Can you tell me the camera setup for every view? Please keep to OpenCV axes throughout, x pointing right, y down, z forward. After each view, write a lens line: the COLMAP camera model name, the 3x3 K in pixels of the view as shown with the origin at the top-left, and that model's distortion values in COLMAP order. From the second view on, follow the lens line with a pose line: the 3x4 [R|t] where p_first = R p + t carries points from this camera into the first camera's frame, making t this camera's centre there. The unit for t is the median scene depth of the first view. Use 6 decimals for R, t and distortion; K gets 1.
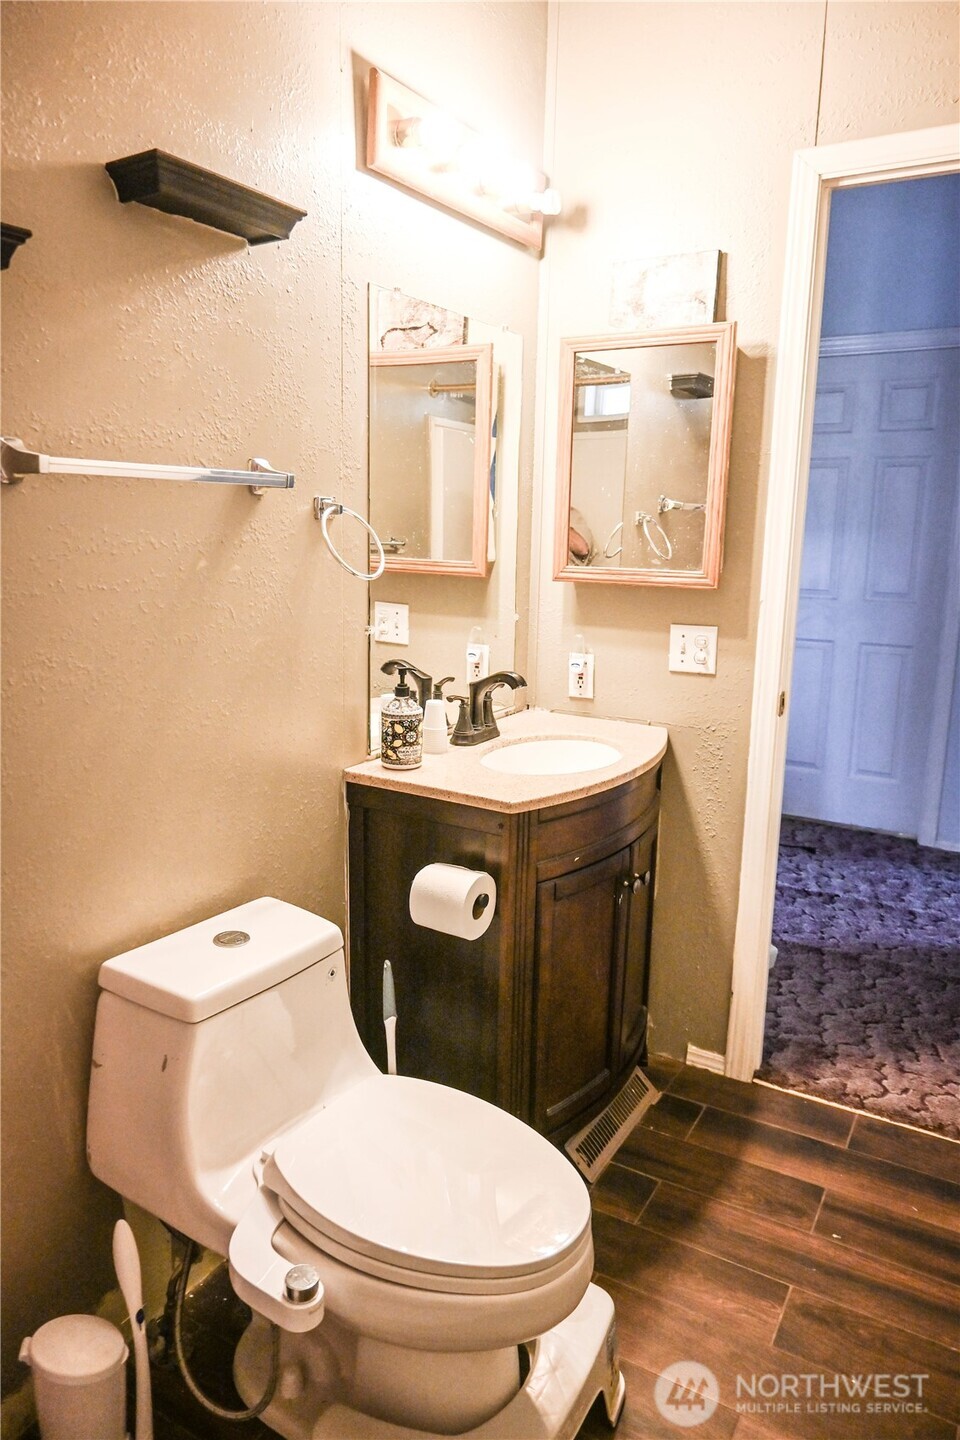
lens RADIAL K [[993.9, 0, 481.0], [0, 993.9, 725.5], [0, 0, 1]] dist [0.003692, -0.002610]
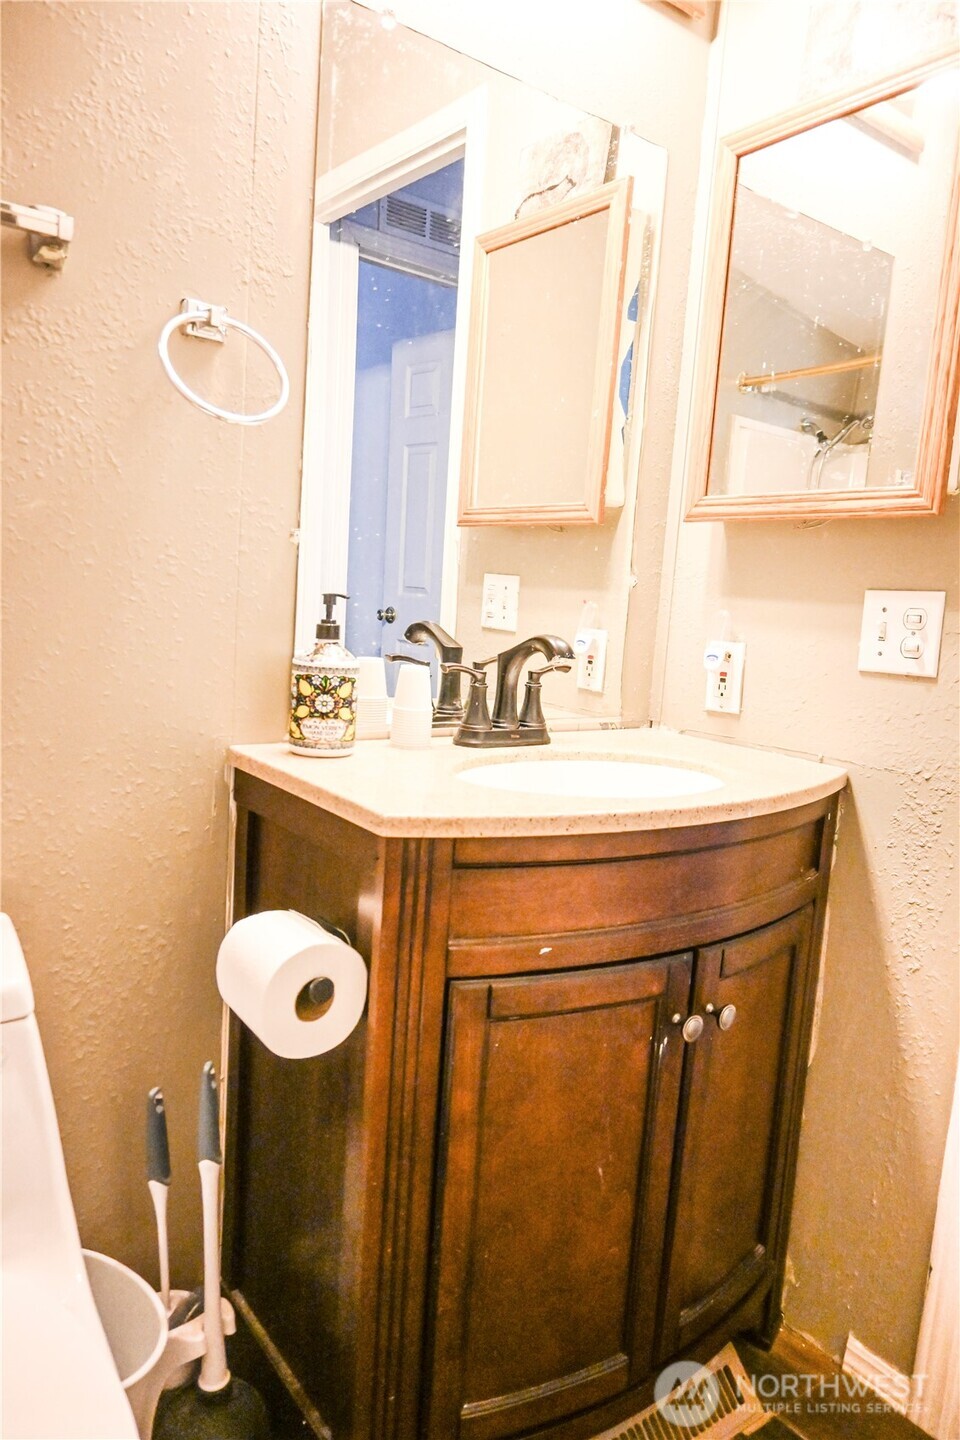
lens RADIAL K [[993.9, 0, 481.0], [0, 993.9, 725.5], [0, 0, 1]] dist [0.003692, -0.002610]
pose [[0.925571, 0.092682, -0.367053, 0.210103], [-0.126057, 0.989692, -0.067969, 0.046438], [0.356970, 0.109180, 0.927713, 0.399011]]
